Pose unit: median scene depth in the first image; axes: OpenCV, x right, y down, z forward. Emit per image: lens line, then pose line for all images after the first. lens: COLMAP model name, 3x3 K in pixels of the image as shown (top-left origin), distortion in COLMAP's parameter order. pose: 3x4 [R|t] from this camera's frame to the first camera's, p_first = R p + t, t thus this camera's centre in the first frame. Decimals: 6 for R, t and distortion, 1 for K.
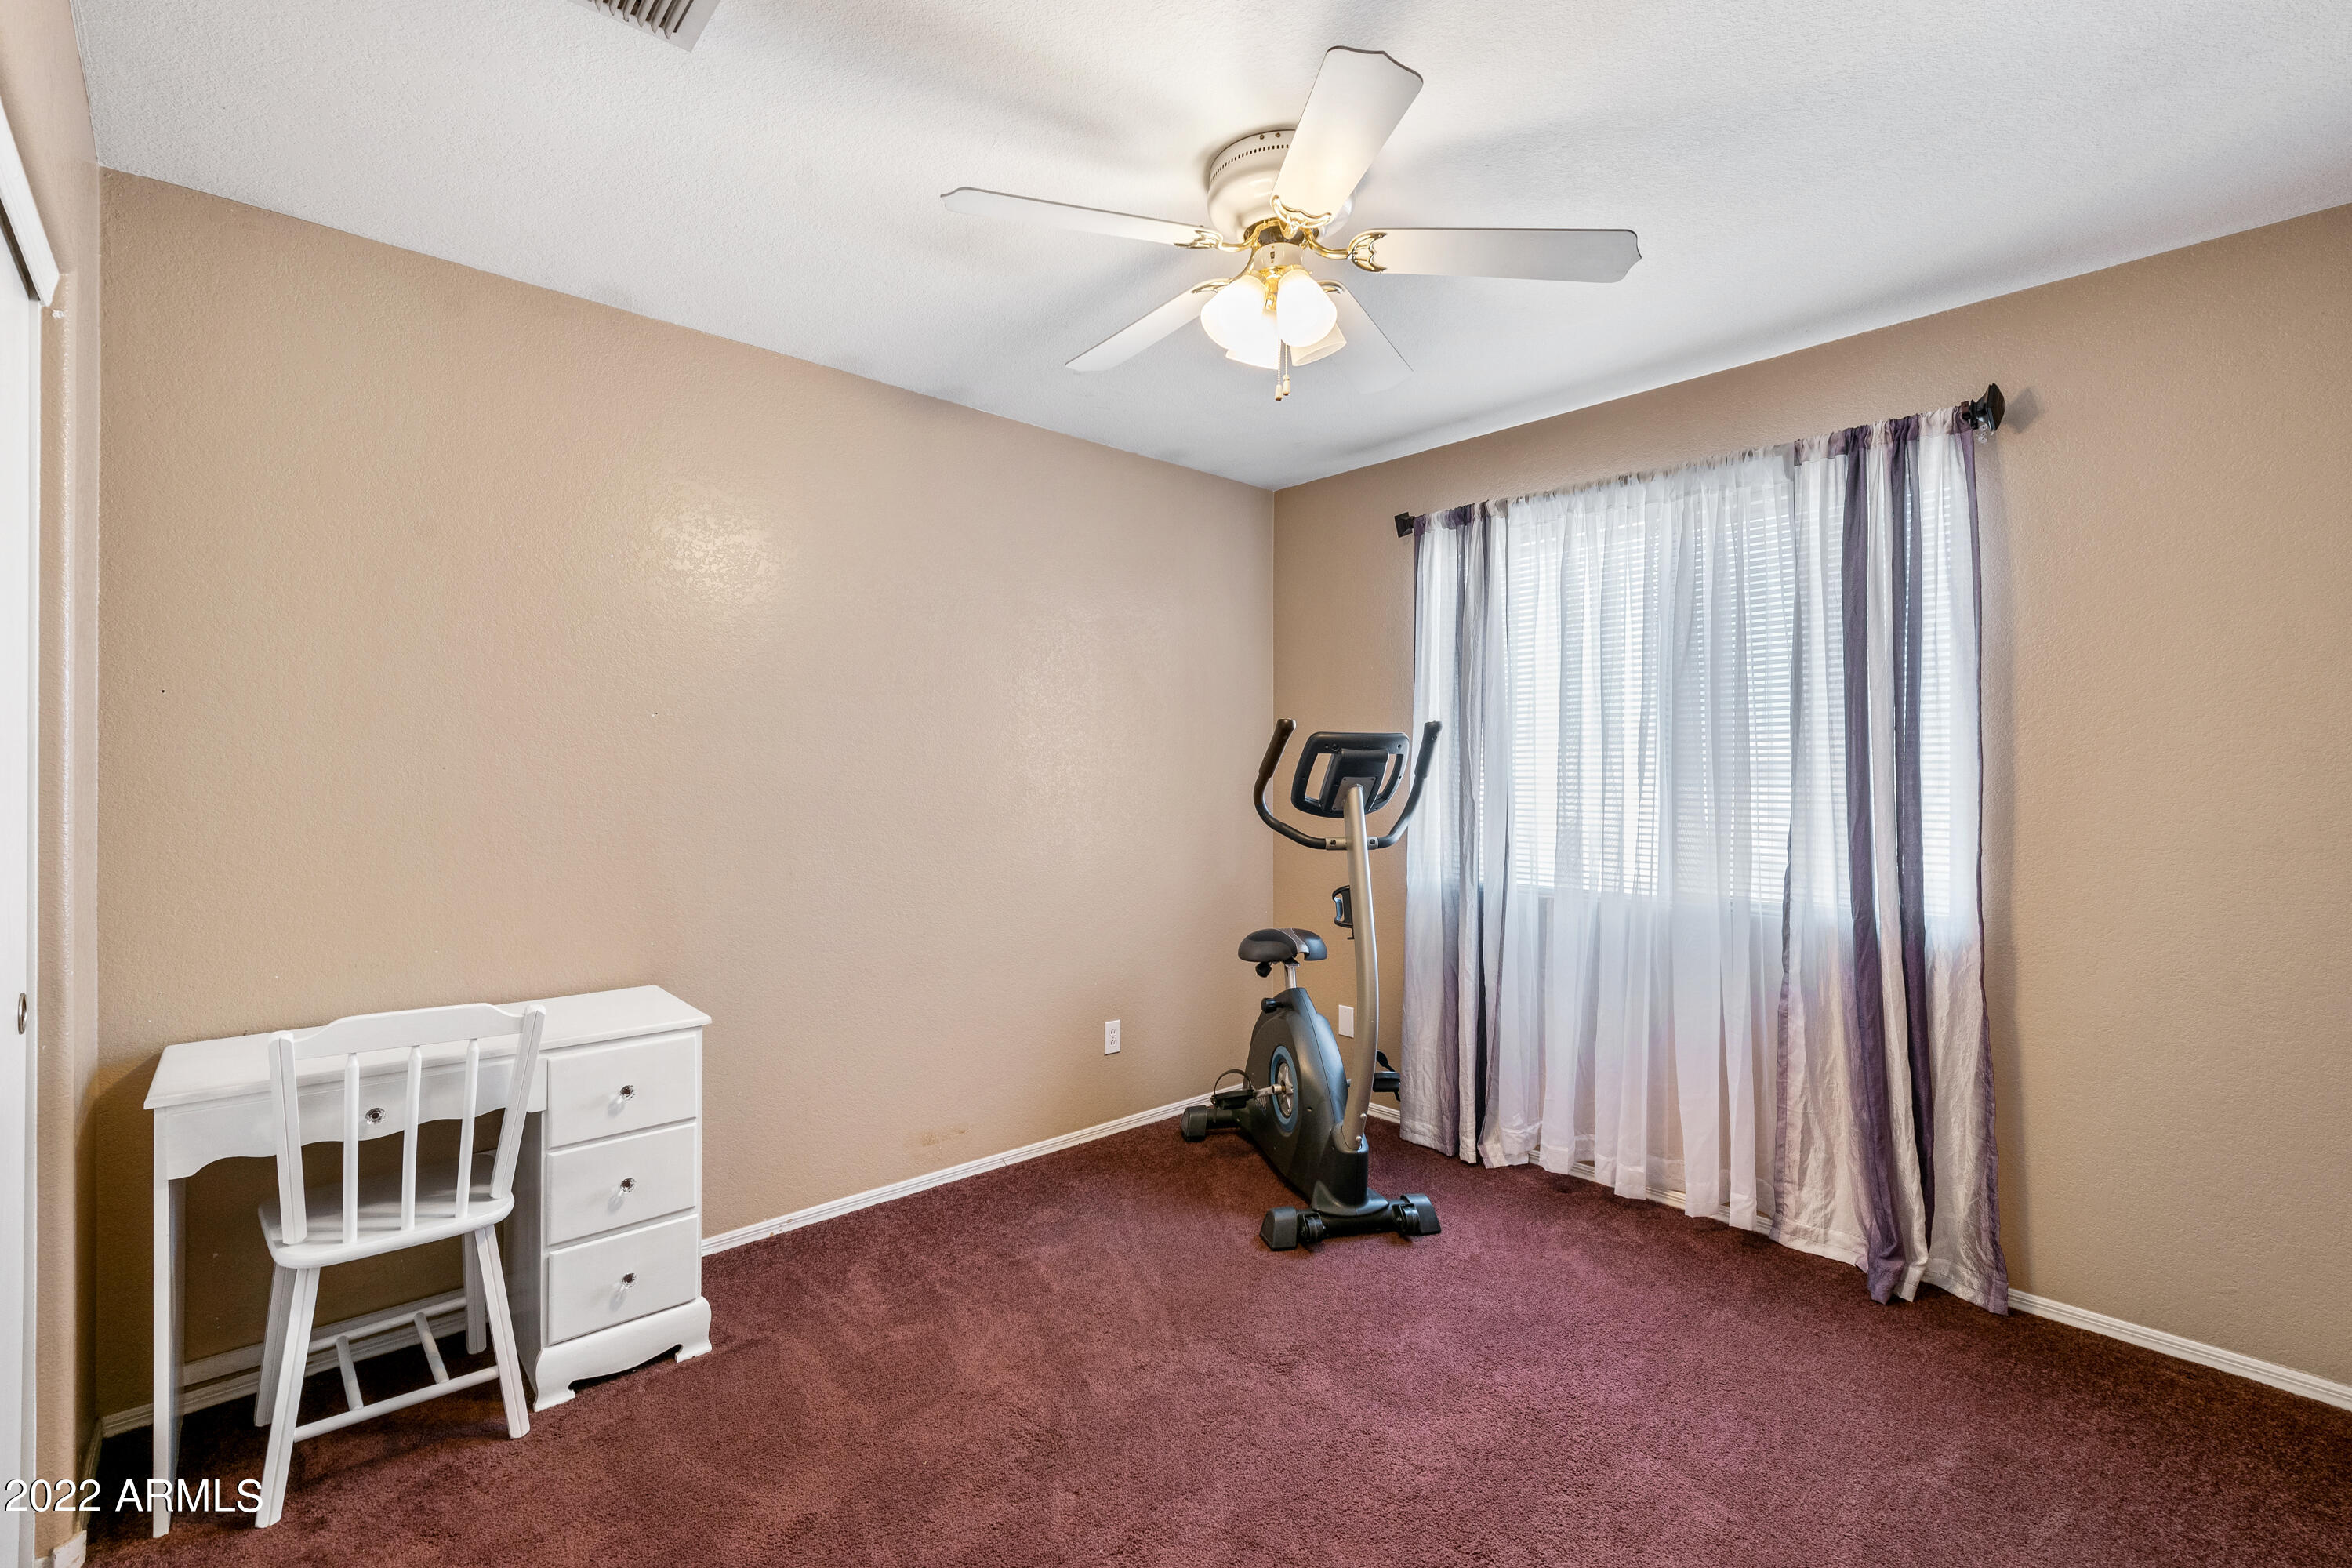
lens RADIAL K [[1037.9, 0, 1183.2], [0, 1037.9, 779.7], [0, 0, 1]] dist [0.003562, -0.000109]
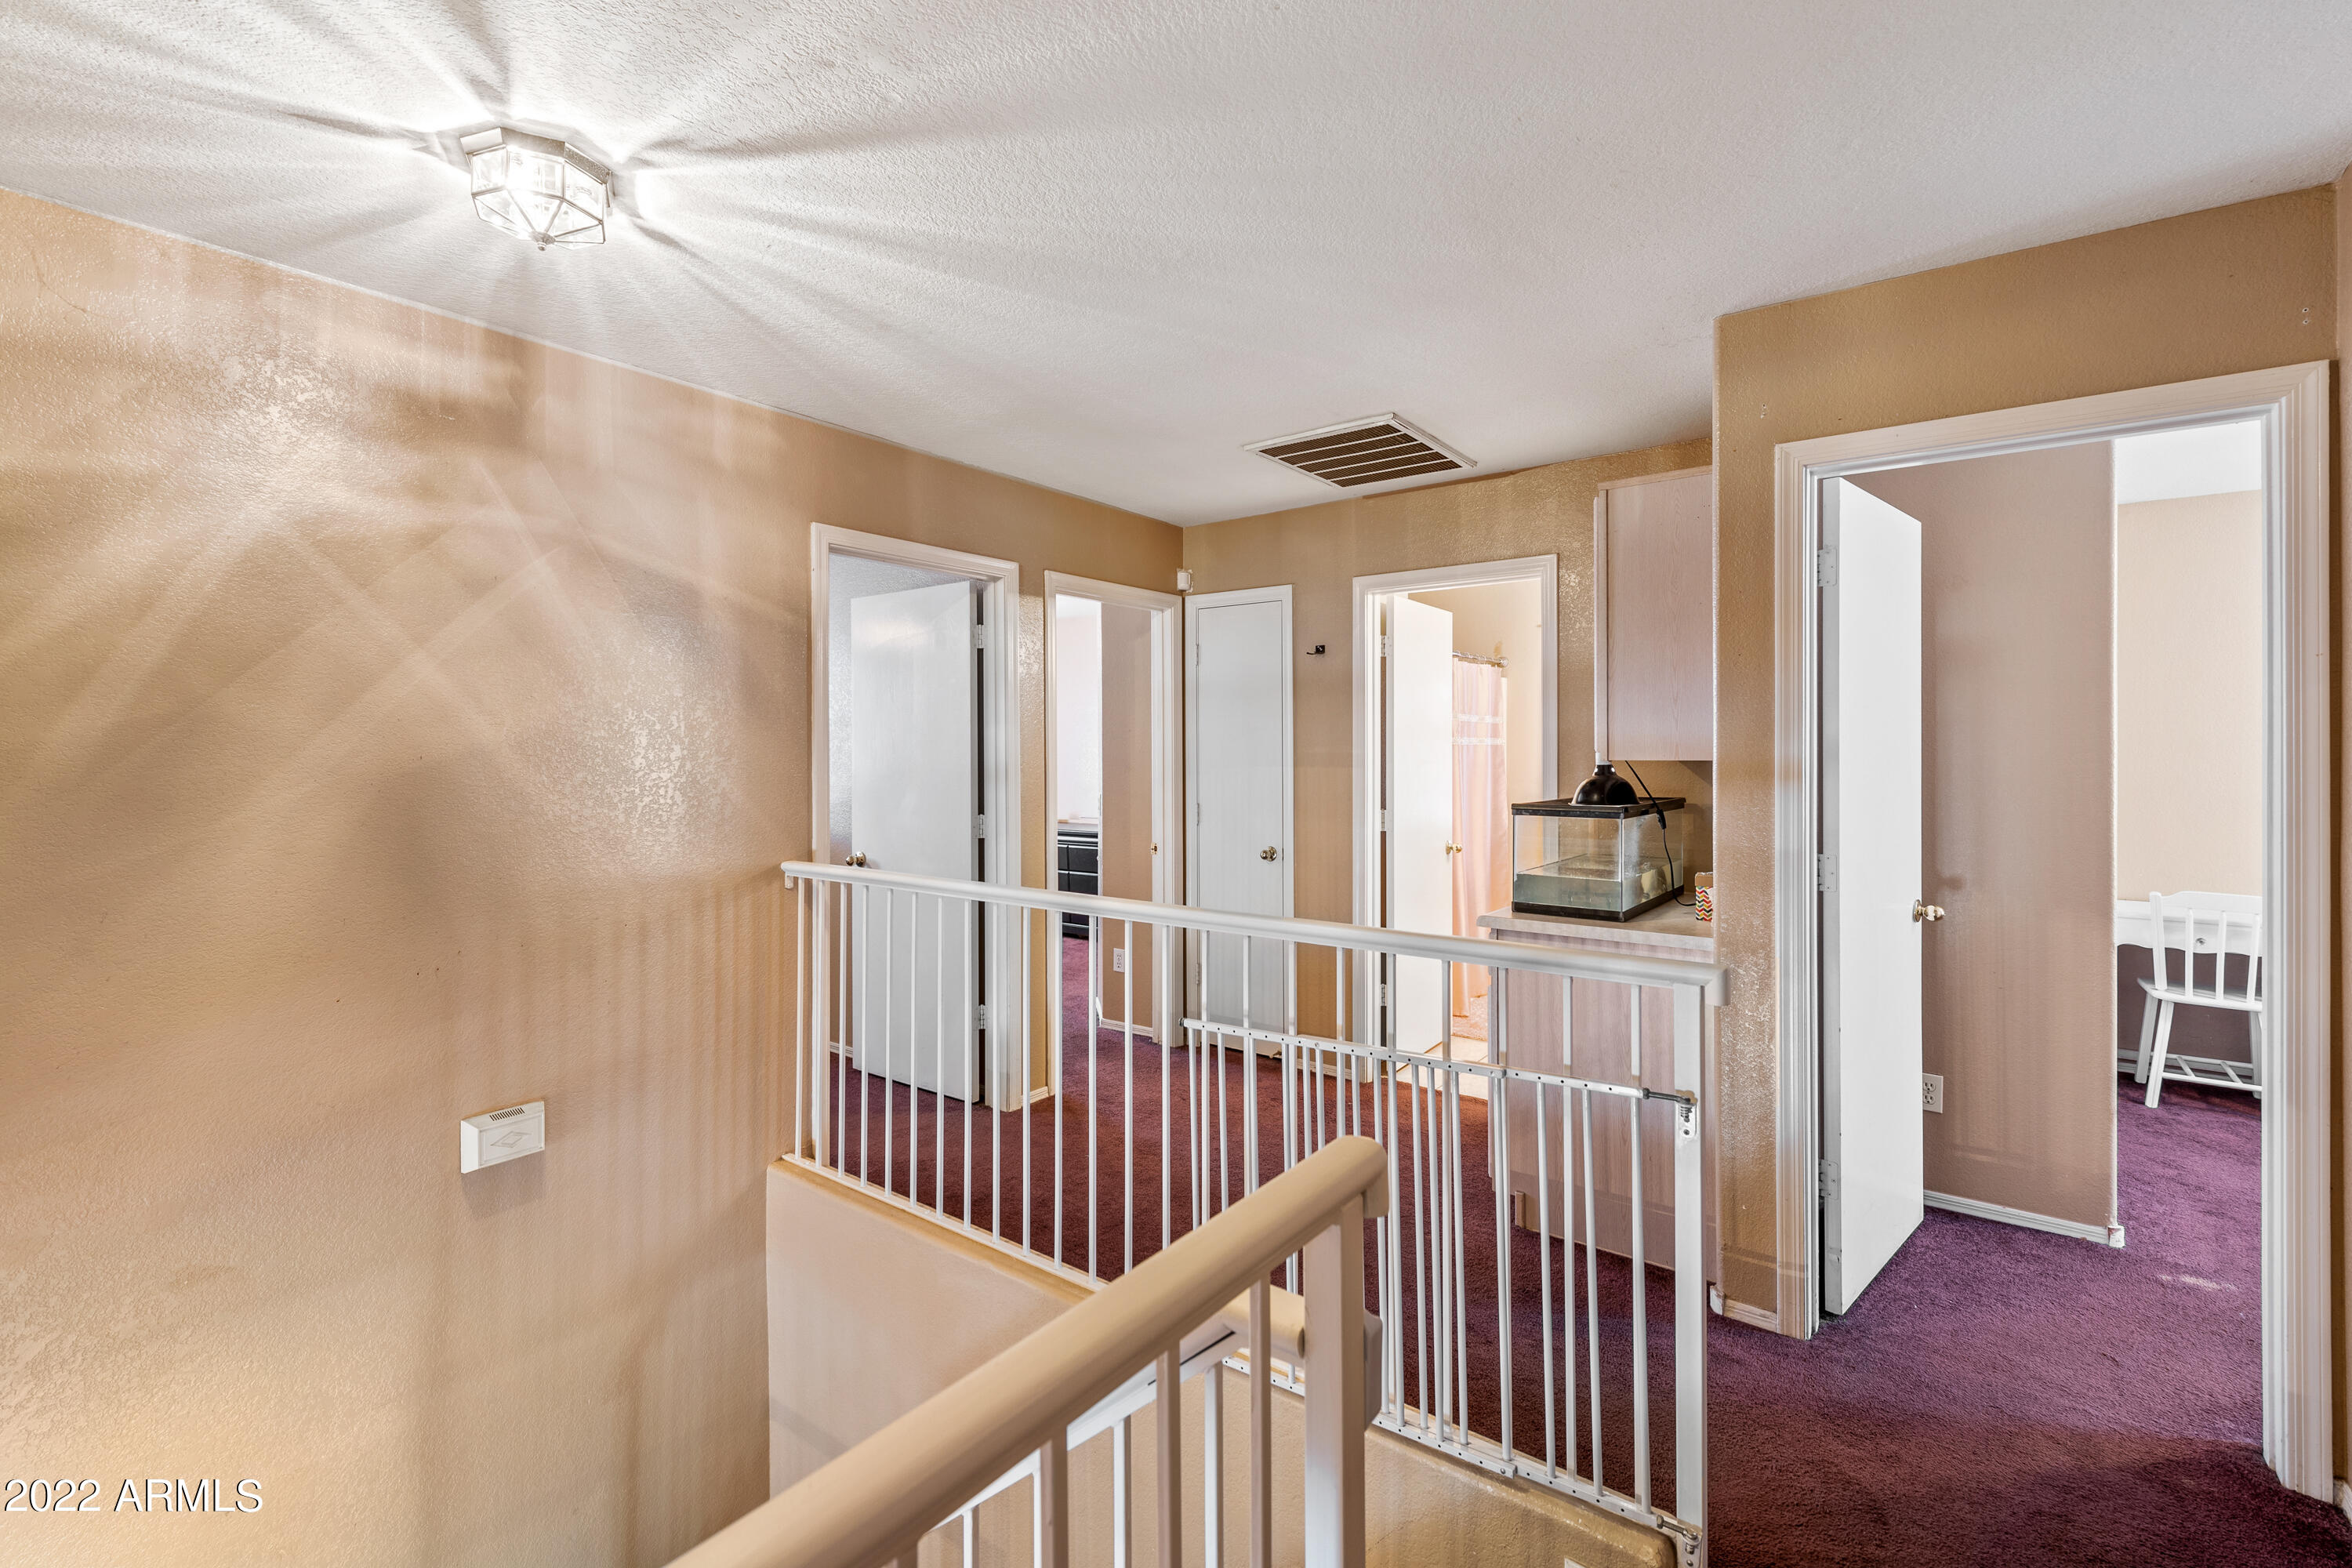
lens RADIAL K [[1037.9, 0, 1183.2], [0, 1037.9, 779.7], [0, 0, 1]] dist [0.003562, -0.000109]
pose [[0.153094, -0.001068, -0.988211, 1.009094], [0.001992, 0.999998, -0.000772, -0.009456], [0.988210, -0.001850, 0.153096, -1.382817]]
